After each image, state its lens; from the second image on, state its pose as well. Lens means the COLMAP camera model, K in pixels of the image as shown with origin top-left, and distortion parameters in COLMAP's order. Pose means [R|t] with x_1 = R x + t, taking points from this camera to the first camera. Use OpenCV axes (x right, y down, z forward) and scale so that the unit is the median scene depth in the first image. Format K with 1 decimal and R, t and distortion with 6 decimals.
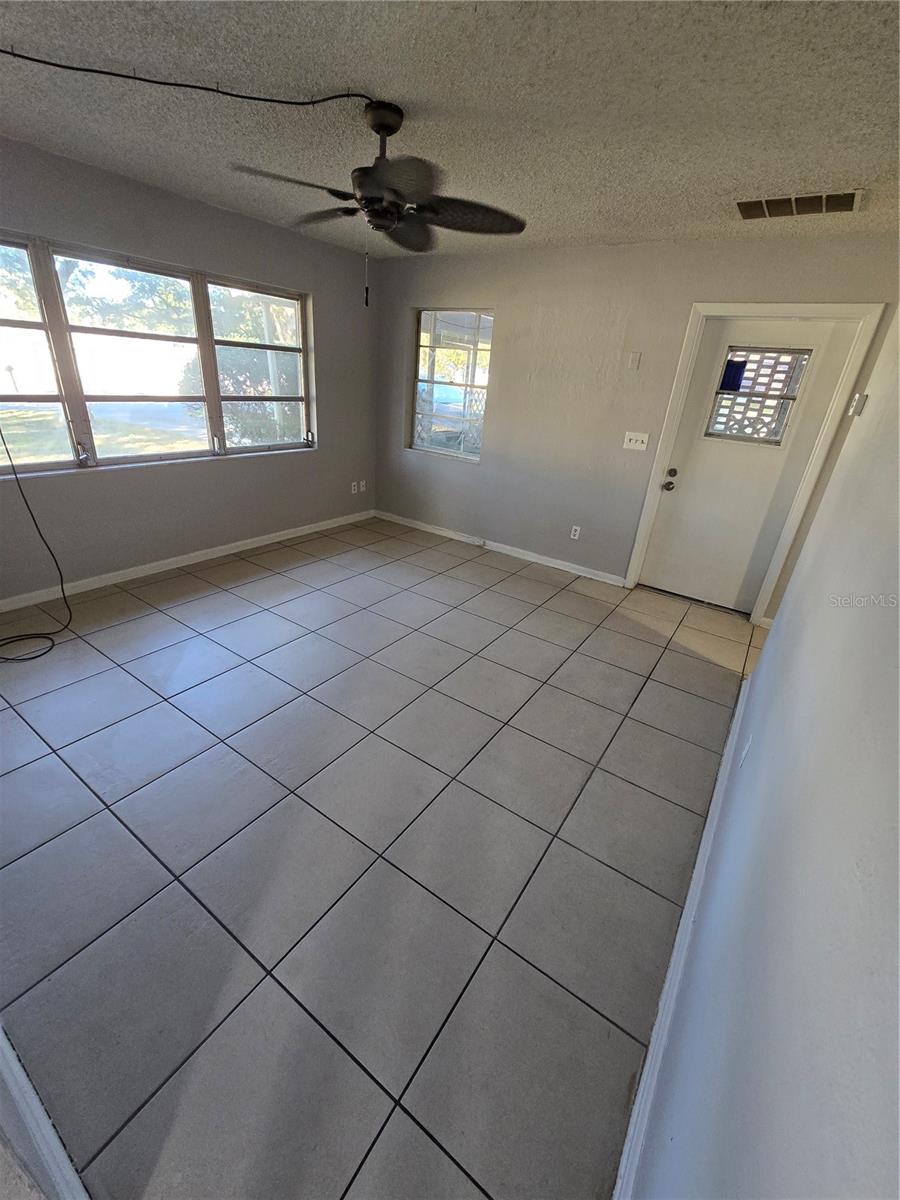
lens RADIAL K [[491.6, 0, 450.0], [0, 491.6, 600.0], [0, 0, 1]] dist [0.000048, -0.000051]
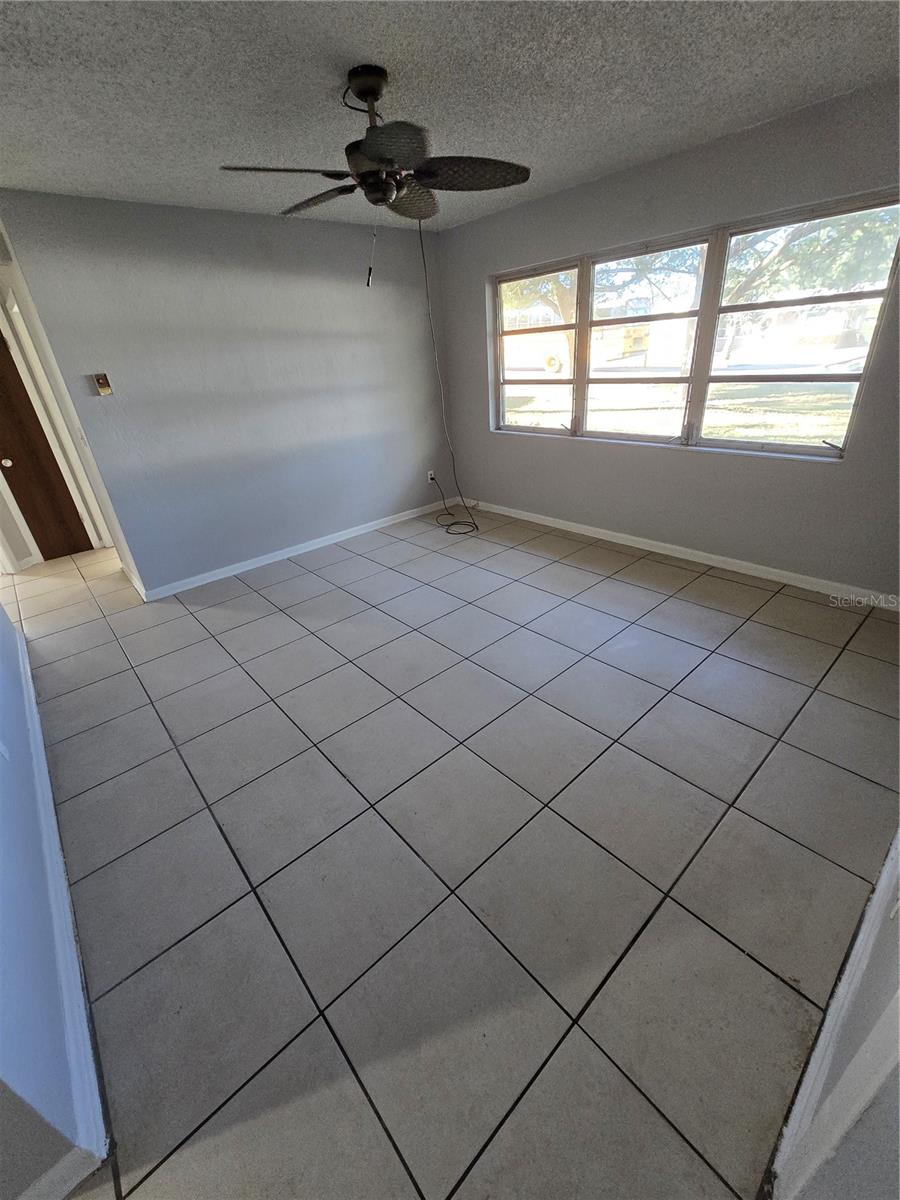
lens RADIAL K [[491.6, 0, 450.0], [0, 491.6, 600.0], [0, 0, 1]] dist [0.000048, -0.000051]
pose [[-0.240856, 0.385955, -0.890521, 0.669169], [-0.364488, 0.814404, 0.451547, -0.400587], [0.899520, 0.433342, -0.055478, 1.016794]]
